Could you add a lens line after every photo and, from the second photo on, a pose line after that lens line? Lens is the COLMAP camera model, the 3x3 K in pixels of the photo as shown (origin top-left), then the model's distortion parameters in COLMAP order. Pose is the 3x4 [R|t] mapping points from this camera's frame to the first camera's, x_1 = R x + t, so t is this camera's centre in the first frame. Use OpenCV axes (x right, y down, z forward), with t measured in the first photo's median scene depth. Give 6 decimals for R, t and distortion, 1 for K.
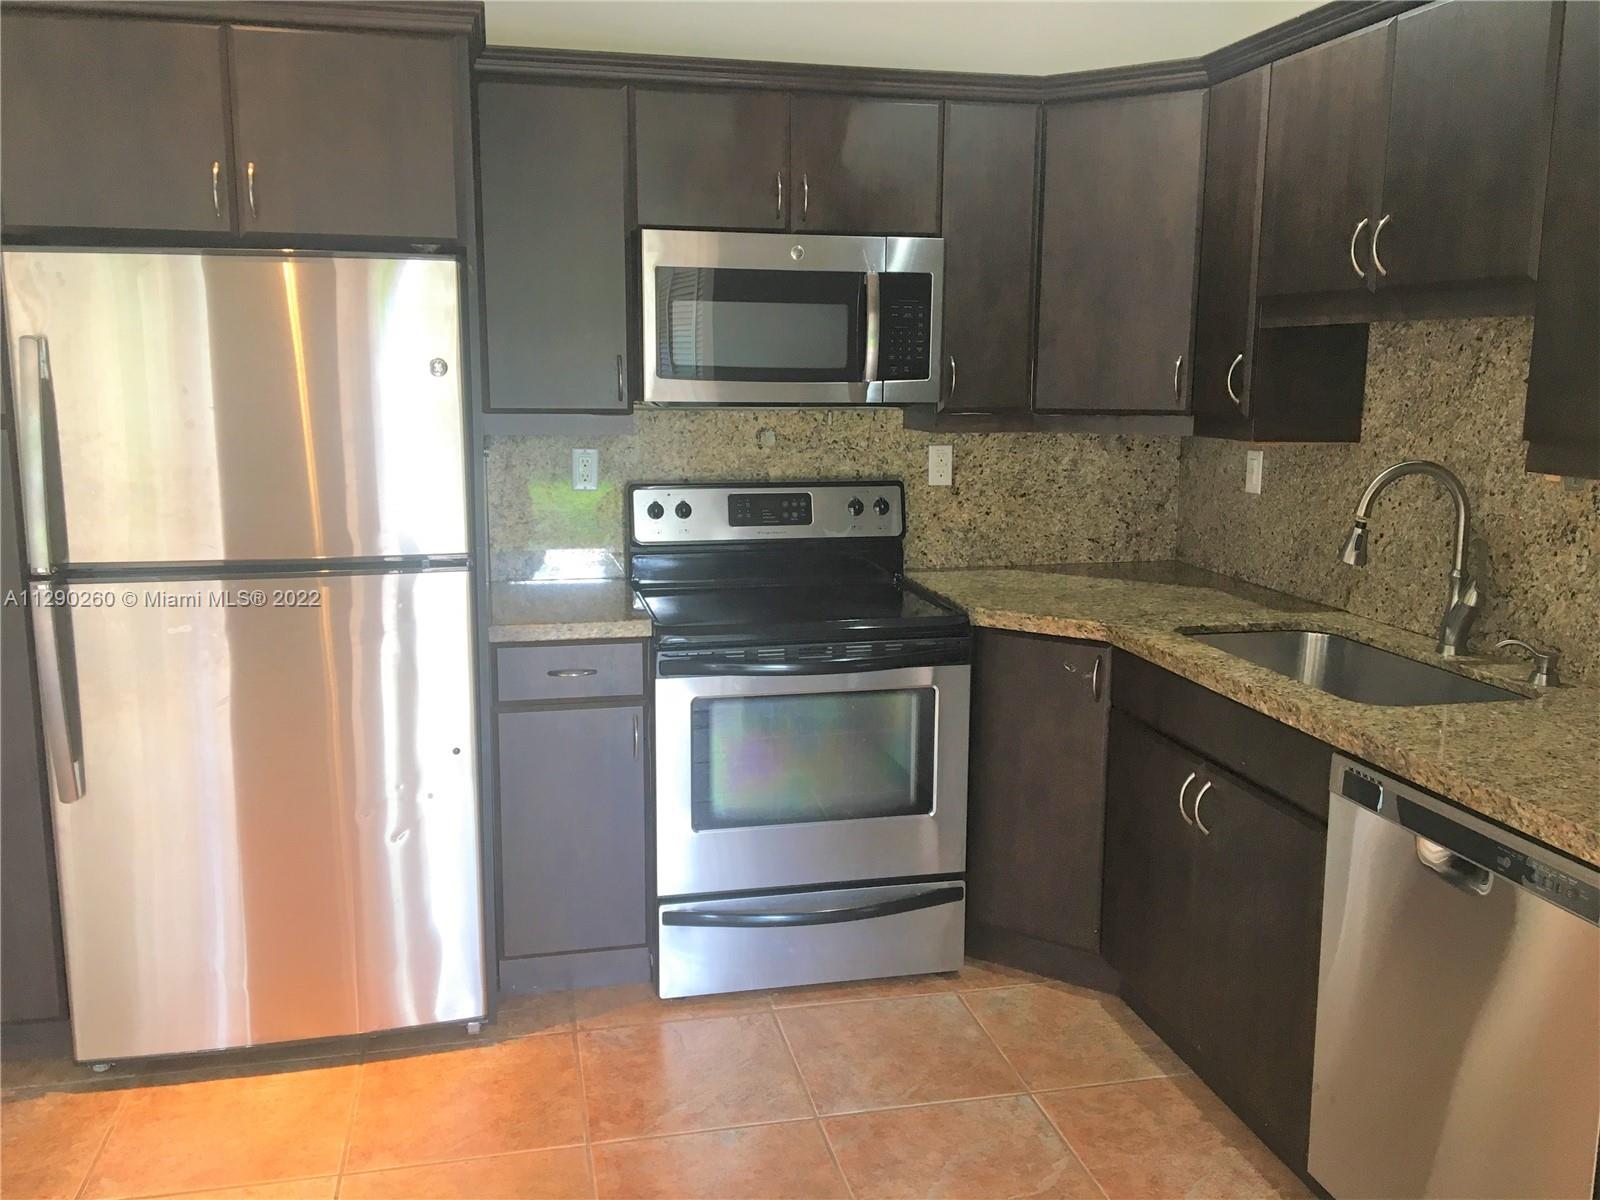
lens RADIAL K [[1335.2, 0, 800.0], [0, 1335.2, 600.0], [0, 0, 1]] dist [0.105989, -0.189336]
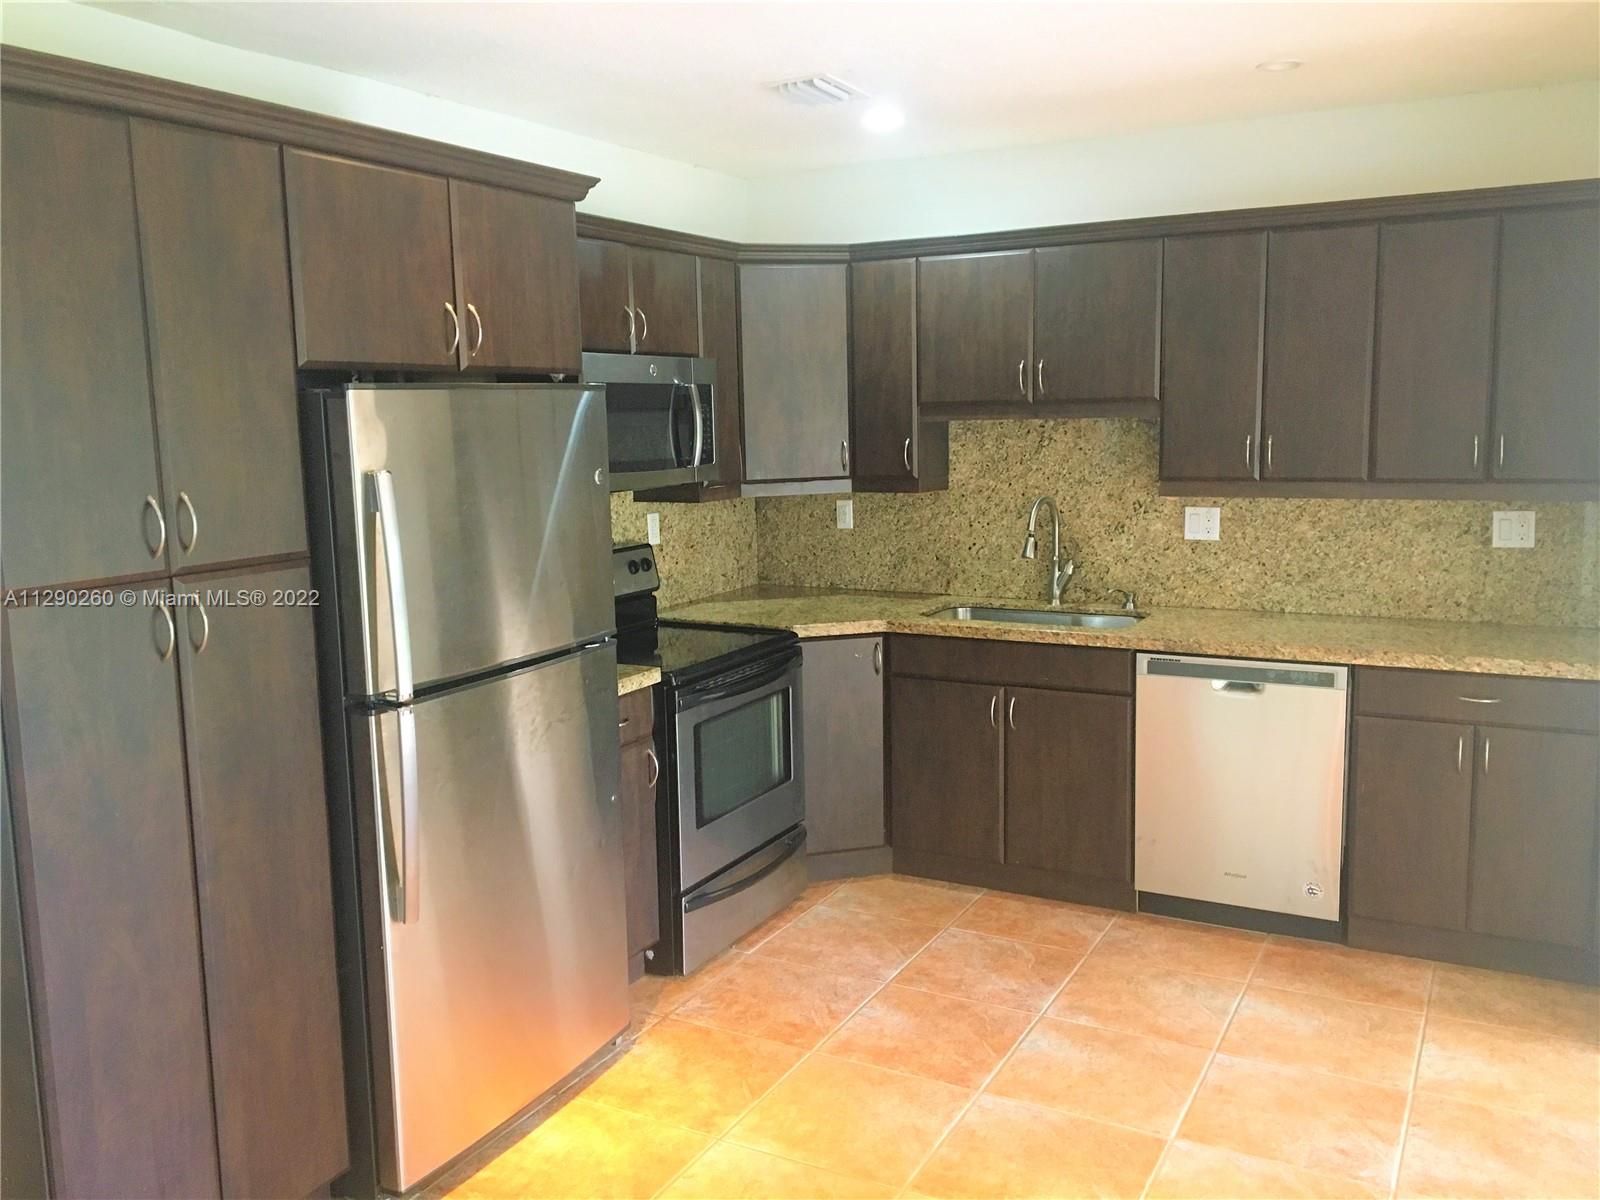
lens RADIAL K [[1335.2, 0, 800.0], [0, 1335.2, 600.0], [0, 0, 1]] dist [0.105989, -0.189336]
pose [[0.655439, -0.128304, 0.744270, -0.945294], [0.155398, 0.987289, 0.033347, -0.069028], [-0.739088, 0.093801, 0.667046, 0.077087]]
